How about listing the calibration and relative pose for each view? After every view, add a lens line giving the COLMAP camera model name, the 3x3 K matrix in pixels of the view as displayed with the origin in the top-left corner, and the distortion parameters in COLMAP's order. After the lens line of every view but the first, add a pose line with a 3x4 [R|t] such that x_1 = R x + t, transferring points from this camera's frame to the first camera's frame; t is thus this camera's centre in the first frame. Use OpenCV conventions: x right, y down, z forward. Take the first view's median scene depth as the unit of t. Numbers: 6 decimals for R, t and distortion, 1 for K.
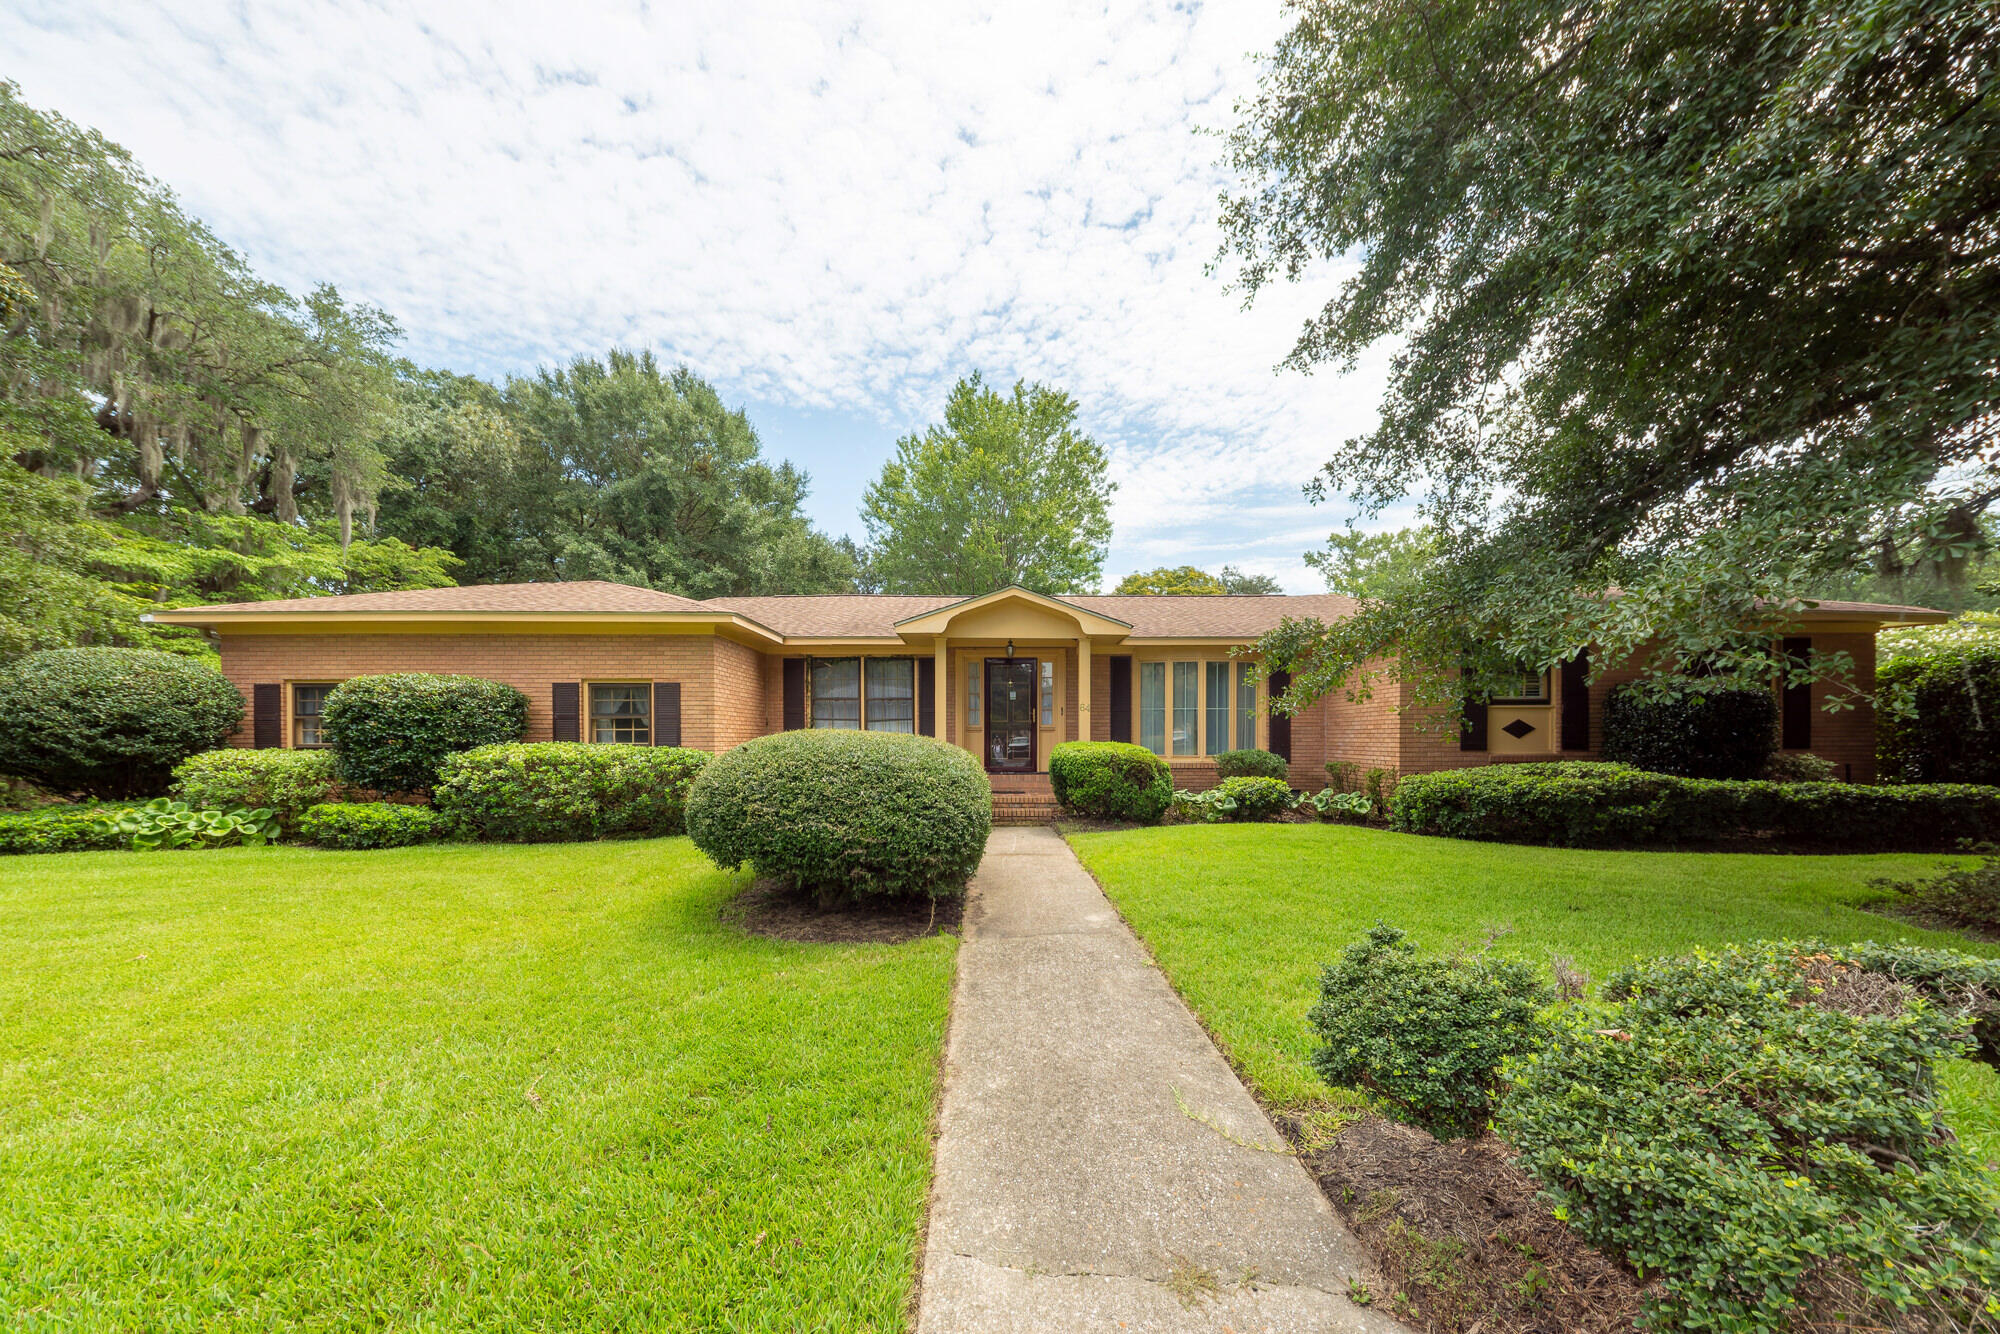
lens RADIAL K [[701.8, 0, 1000.0], [0, 701.8, 667.0], [0, 0, 1]] dist [0.002252, 0.000209]
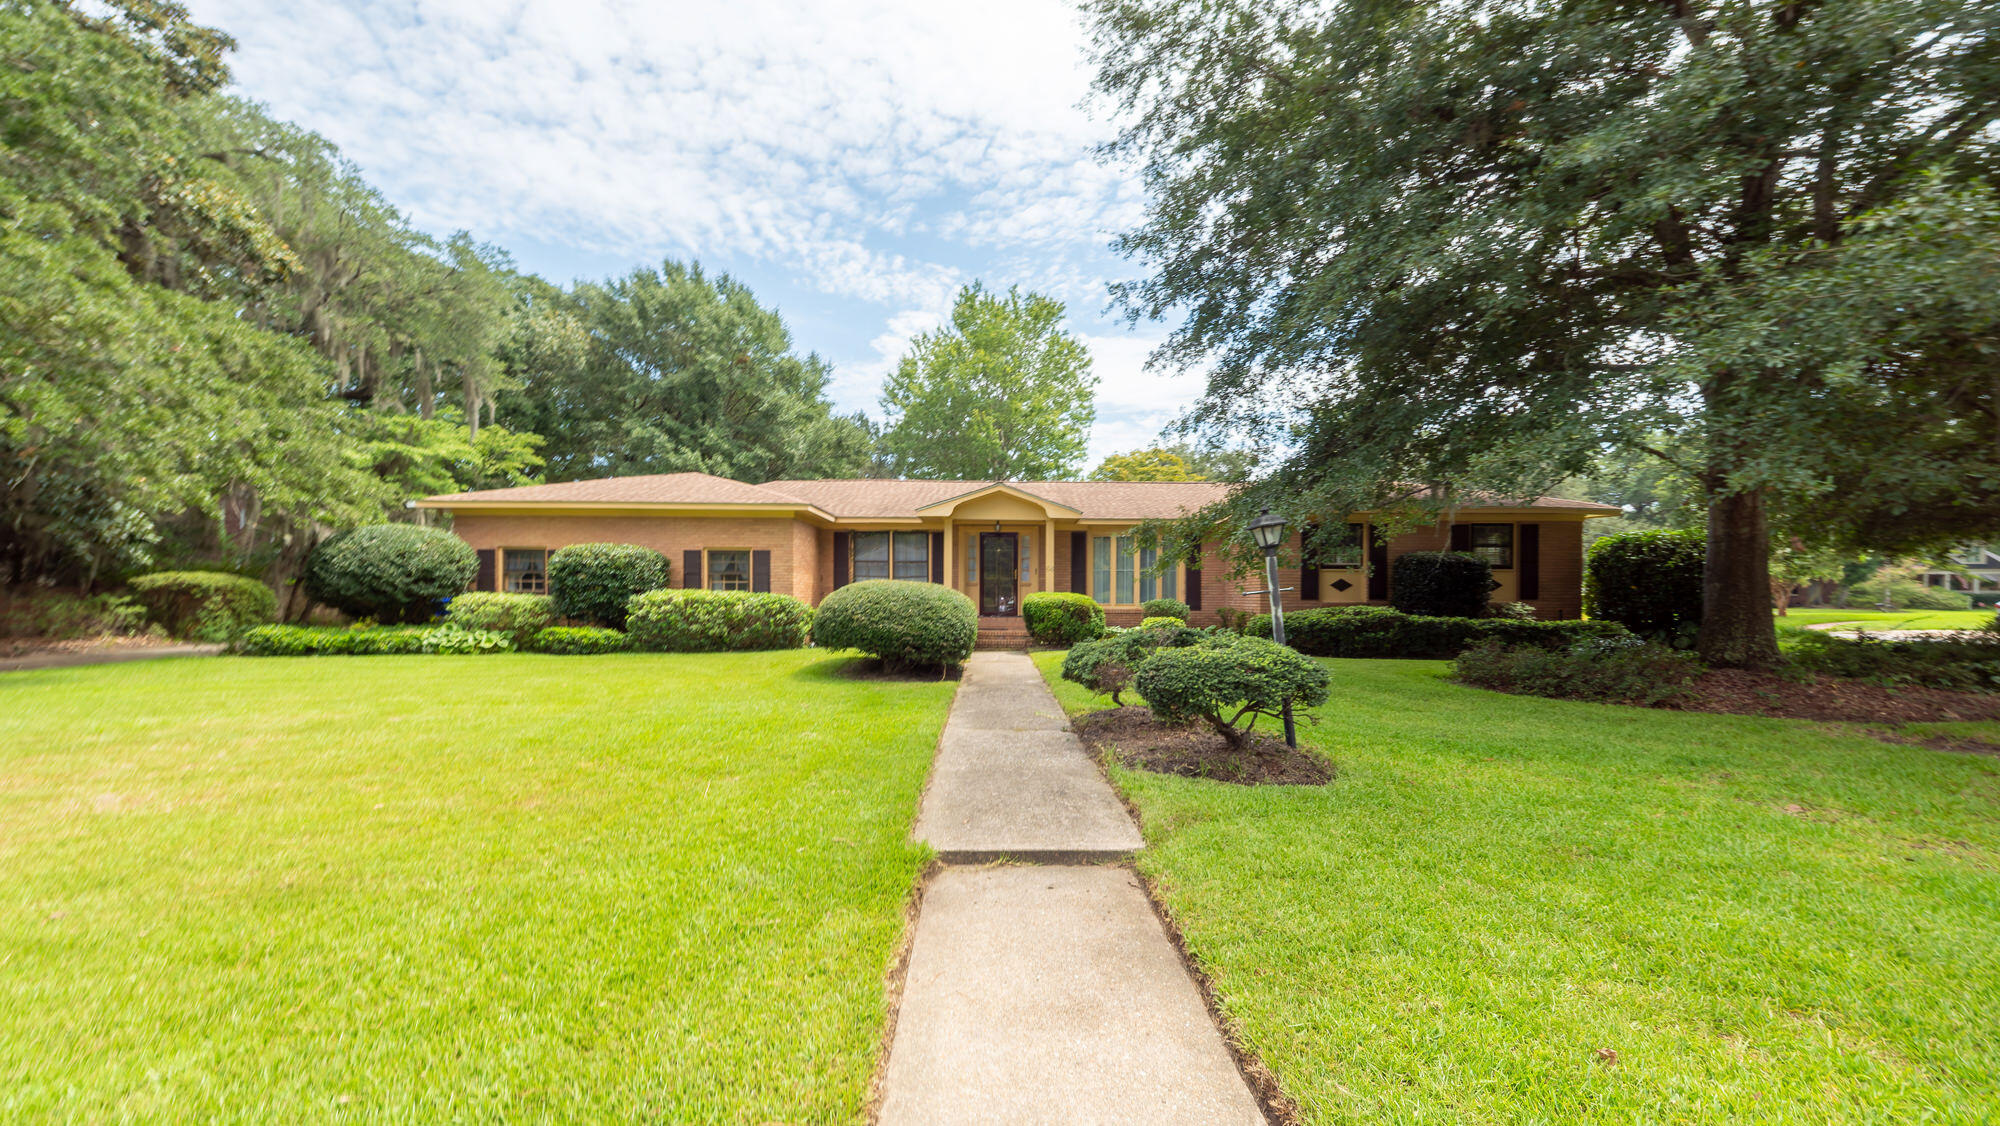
lens RADIAL K [[741.0, 0, 1000.0], [0, 741.0, 563.0], [0, 0, 1]] dist [-0.000587, -0.000044]
pose [[0.999919, 0.006104, -0.011194, 0.034750], [-0.005534, 0.998721, 0.050257, -0.026443], [0.011487, -0.050191, 0.998674, -0.458630]]
